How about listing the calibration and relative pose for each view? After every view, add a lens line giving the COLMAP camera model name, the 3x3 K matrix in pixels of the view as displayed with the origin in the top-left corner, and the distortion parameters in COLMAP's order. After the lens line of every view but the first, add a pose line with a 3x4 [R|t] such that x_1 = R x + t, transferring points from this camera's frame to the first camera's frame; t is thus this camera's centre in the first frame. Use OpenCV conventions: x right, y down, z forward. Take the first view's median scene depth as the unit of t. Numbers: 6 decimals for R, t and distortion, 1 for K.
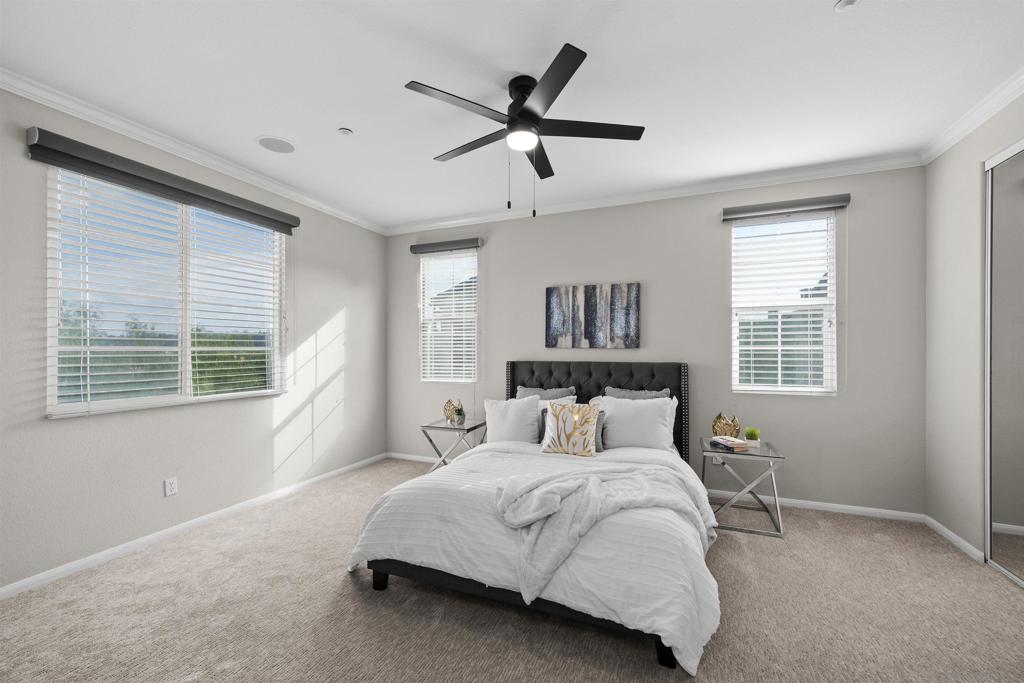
lens RADIAL K [[421.4, 0, 512.0], [0, 421.4, 341.5], [0, 0, 1]] dist [-0.000087, -0.000067]
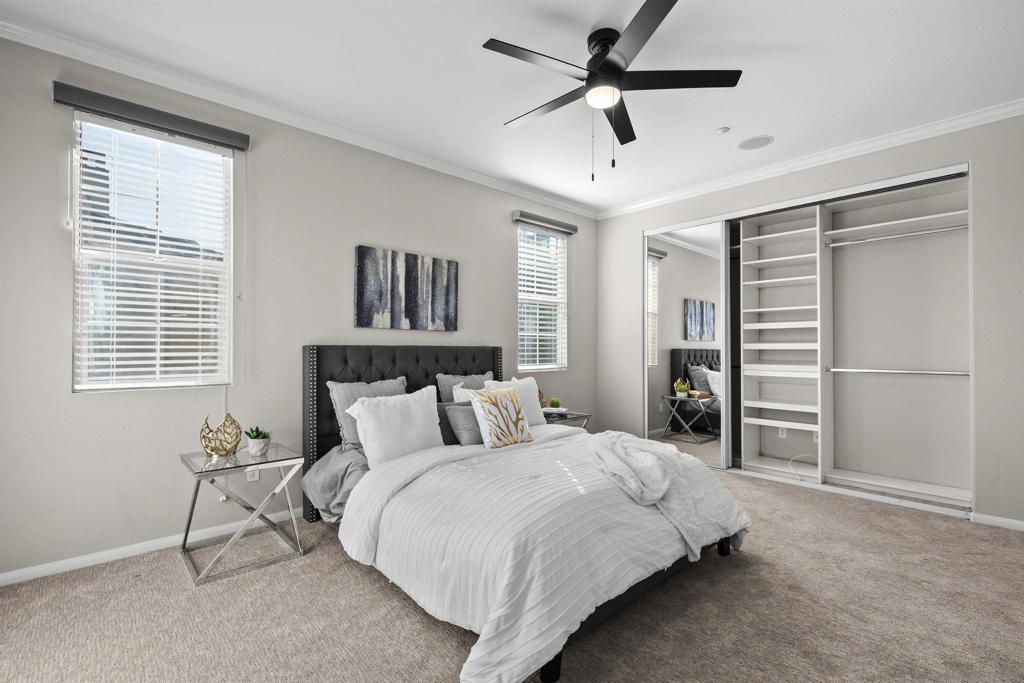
lens RADIAL K [[465.8, 0, 512.0], [0, 465.8, 341.5], [0, 0, 1]] dist [0.000134, 0.000168]
pose [[0.413674, 0.014175, 0.910315, -0.583282], [-0.022394, 0.999735, -0.005391, 0.041006], [-0.910149, -0.018155, 0.413882, 0.446629]]
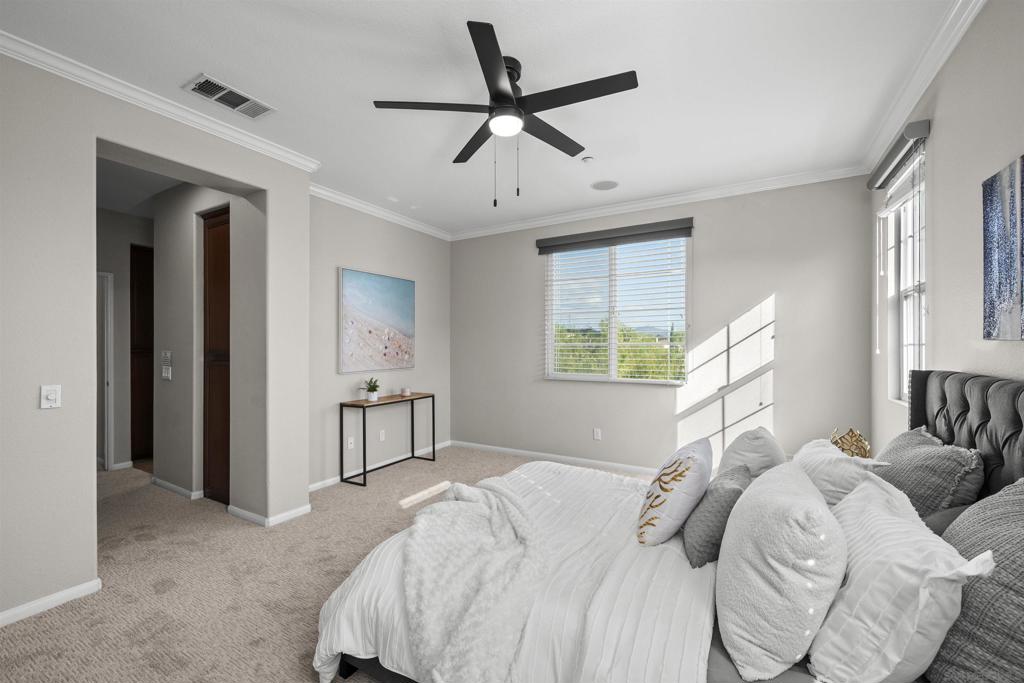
lens RADIAL K [[419.4, 0, 512.0], [0, 419.4, 341.5], [0, 0, 1]] dist [-0.000205, -0.000010]
pose [[-0.126070, -0.002415, -0.992018, 0.569703], [0.028027, 0.999589, -0.005995, 0.005277], [0.991625, -0.028559, -0.125951, 0.668066]]
